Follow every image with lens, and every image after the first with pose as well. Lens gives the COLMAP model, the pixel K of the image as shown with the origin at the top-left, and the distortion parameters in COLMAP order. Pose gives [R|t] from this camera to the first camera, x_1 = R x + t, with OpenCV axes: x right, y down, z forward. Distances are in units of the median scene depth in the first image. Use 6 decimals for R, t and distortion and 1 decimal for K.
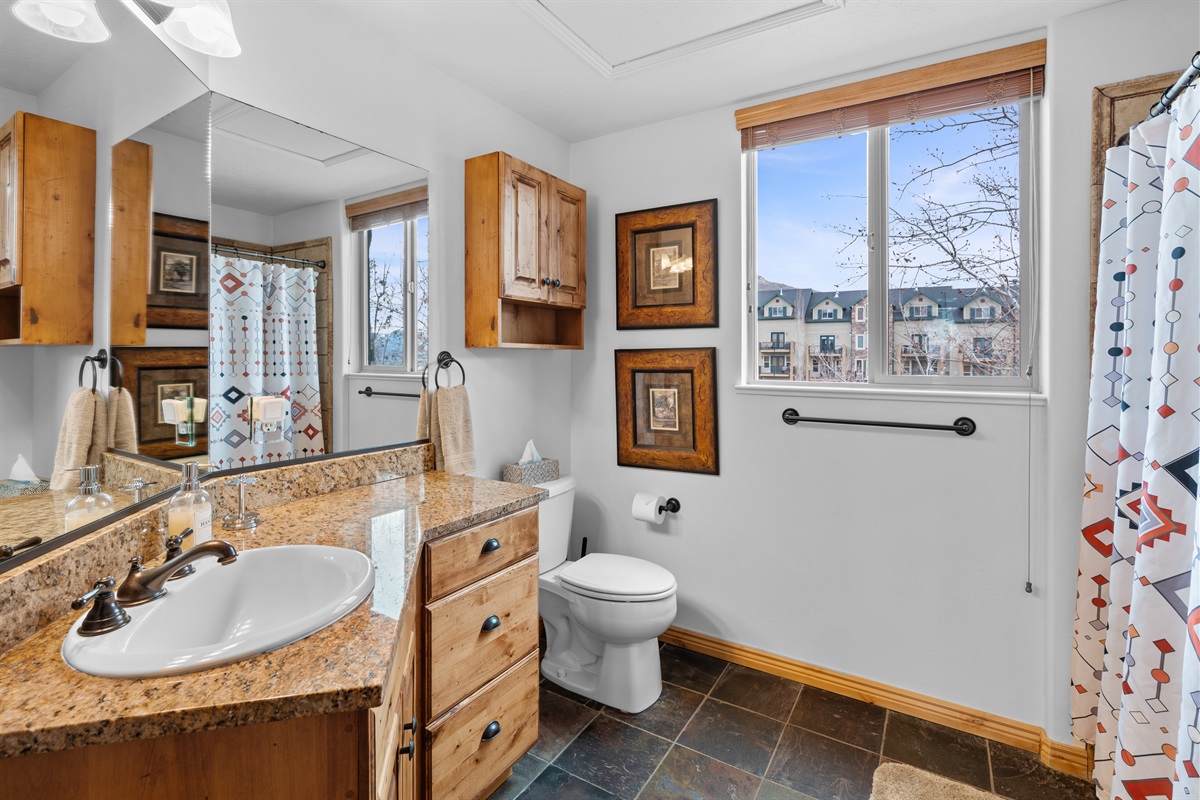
lens RADIAL K [[559.6, 0, 604.5], [0, 559.6, 360.7], [0, 0, 1]] dist [-0.006647, 0.002658]
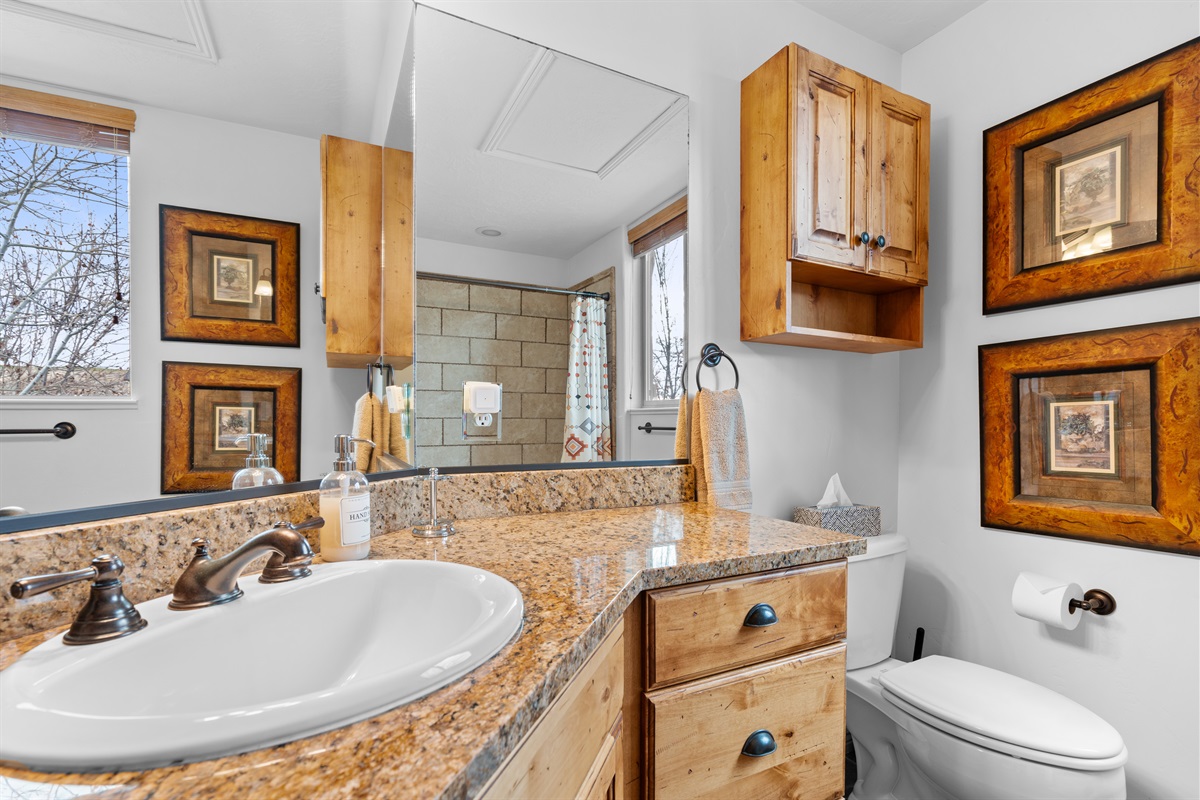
lens RADIAL K [[559.6, 0, 596.6], [0, 559.6, 434.4], [0, 0, 1]] dist [-0.006647, 0.002658]
pose [[0.857546, 0.011257, -0.514285, -0.035063], [-0.002982, 0.999853, 0.016912, 0.093741], [0.514399, -0.012969, 0.857453, 0.294446]]
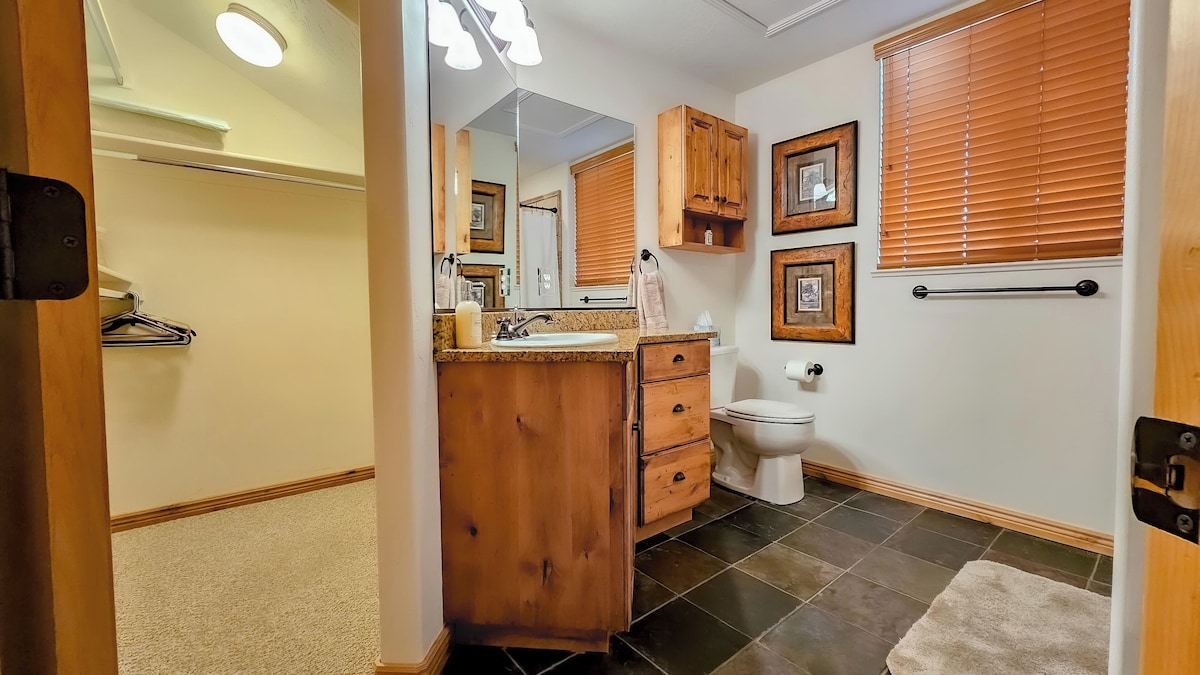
lens RADIAL K [[493.3, 0, 603.5], [0, 493.3, 327.6], [0, 0, 1]] dist [-0.000601, 0.000908]
pose [[0.945234, 0.004999, -0.326355, 0.034314], [0.008078, 0.999218, 0.038703, 0.141245], [0.326293, -0.039219, 0.944455, -0.267222]]
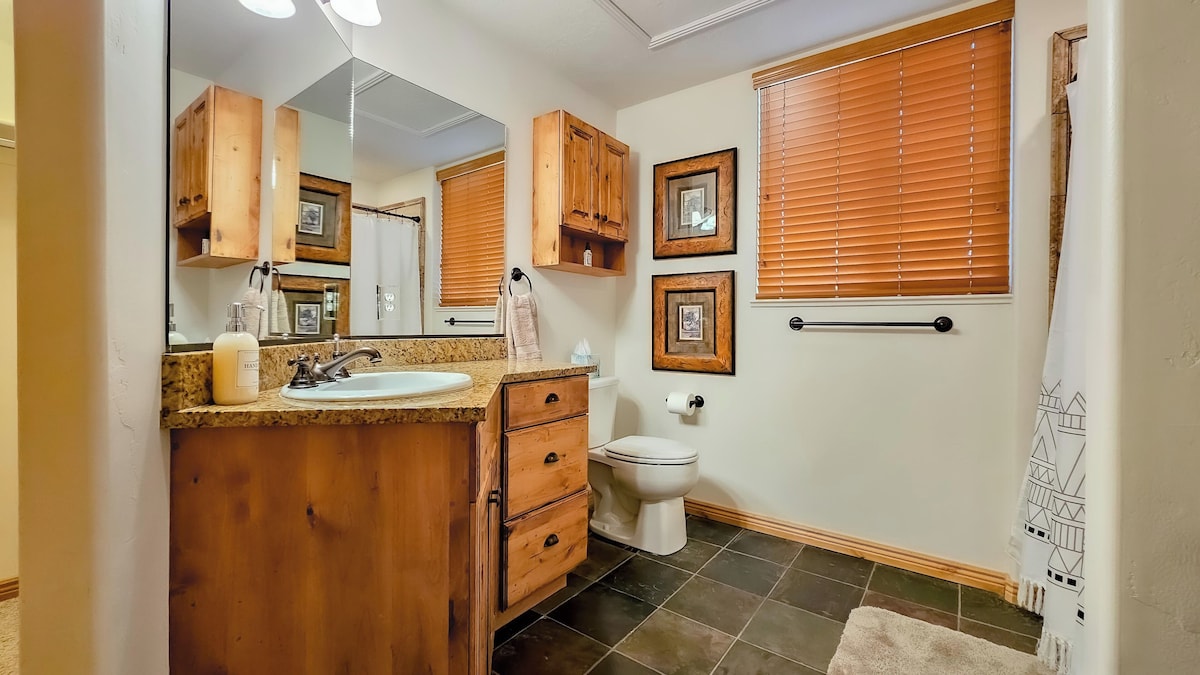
lens RADIAL K [[493.3, 0, 607.0], [0, 493.3, 326.7], [0, 0, 1]] dist [-0.000601, 0.000908]
pose [[0.996668, 0.007923, -0.081185, 0.012637], [-0.008151, 0.999964, -0.002473, 0.122289], [0.081163, 0.003126, 0.996696, -0.105898]]
